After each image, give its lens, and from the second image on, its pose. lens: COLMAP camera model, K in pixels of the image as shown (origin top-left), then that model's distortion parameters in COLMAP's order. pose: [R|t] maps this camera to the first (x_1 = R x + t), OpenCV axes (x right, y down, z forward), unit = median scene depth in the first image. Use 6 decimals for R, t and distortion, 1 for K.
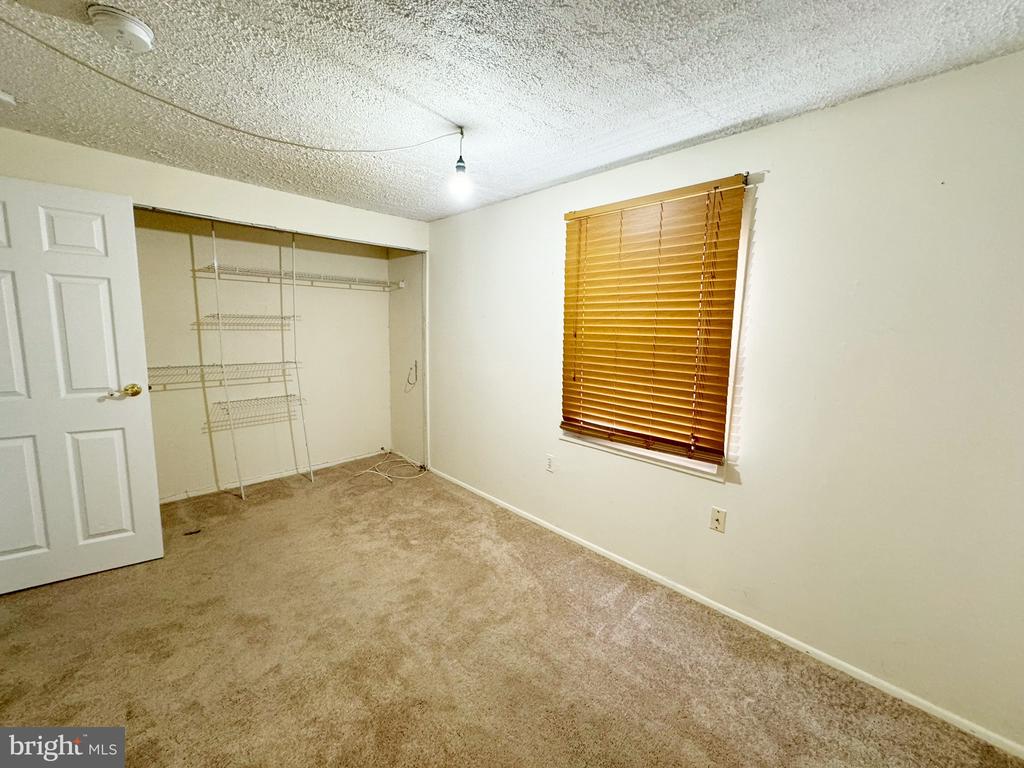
lens RADIAL K [[410.6, 0, 512.1], [0, 410.6, 380.9], [0, 0, 1]] dist [-0.002947, 0.001234]
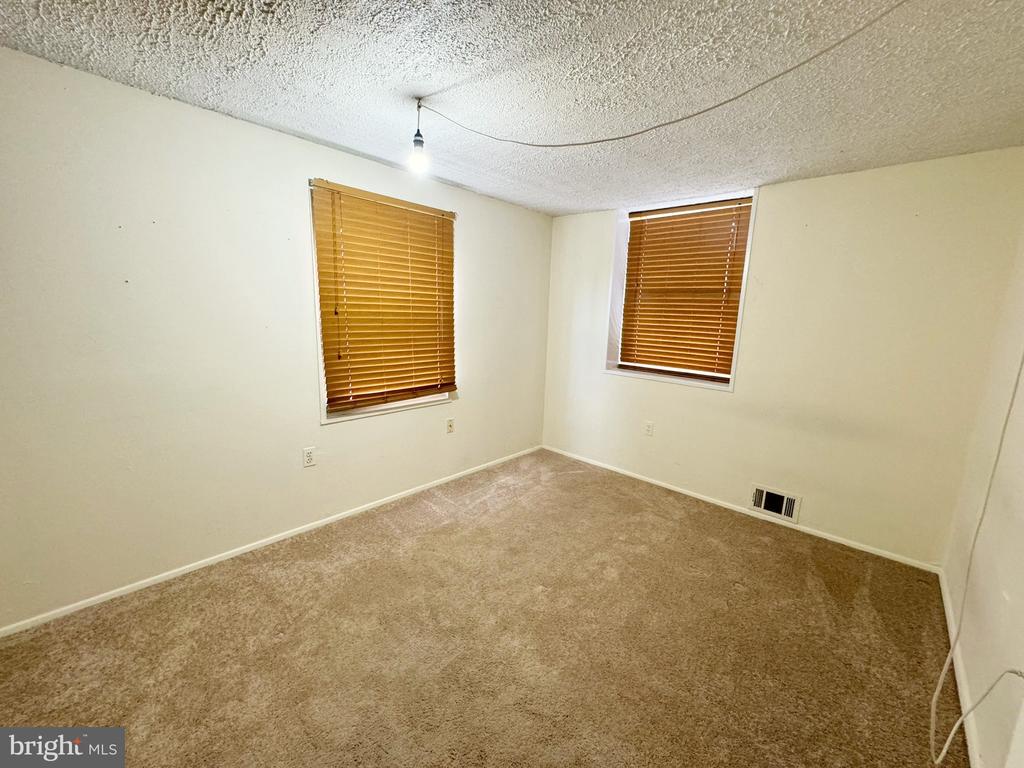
lens RADIAL K [[410.6, 0, 507.3], [0, 410.6, 384.9], [0, 0, 1]] dist [-0.002947, 0.001234]
pose [[-0.048742, -0.195767, 0.979438, -0.857825], [0.107043, 0.973932, 0.199994, -0.095697], [-0.993059, 0.114590, -0.026516, 0.643339]]
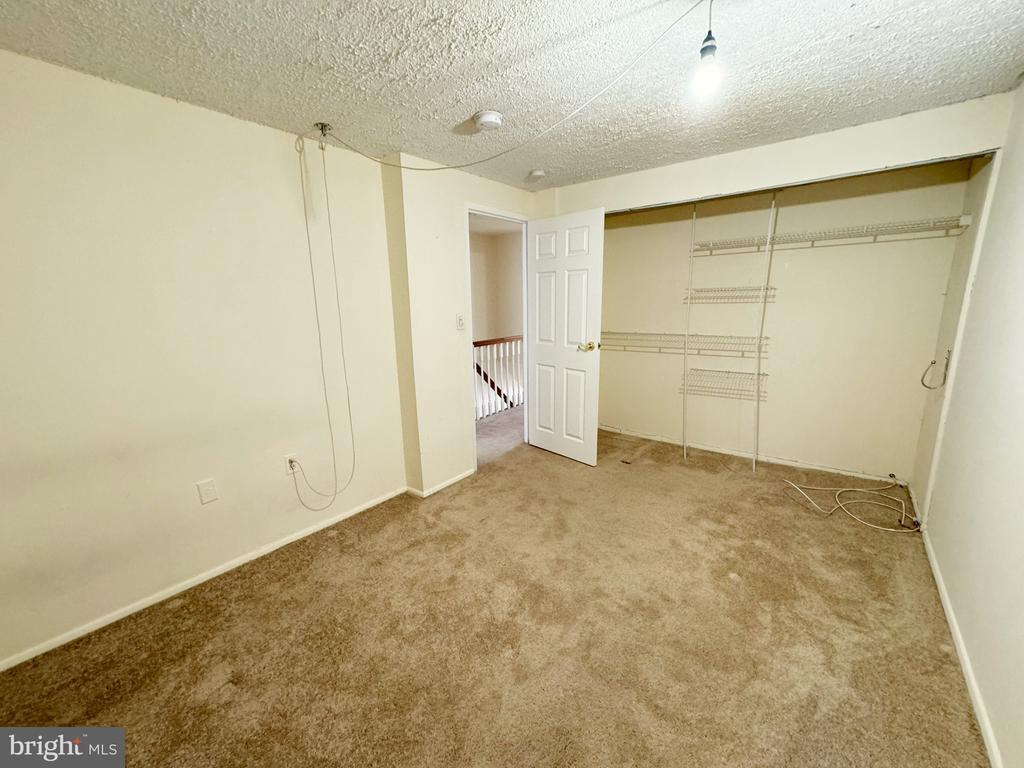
lens RADIAL K [[410.6, 0, 510.8], [0, 410.6, 383.8], [0, 0, 1]] dist [-0.002947, 0.001234]
pose [[0.124606, 0.178128, -0.976086, 0.421665], [-0.107469, 0.980388, 0.165193, -0.050737], [0.986369, 0.084315, 0.141305, 0.462693]]
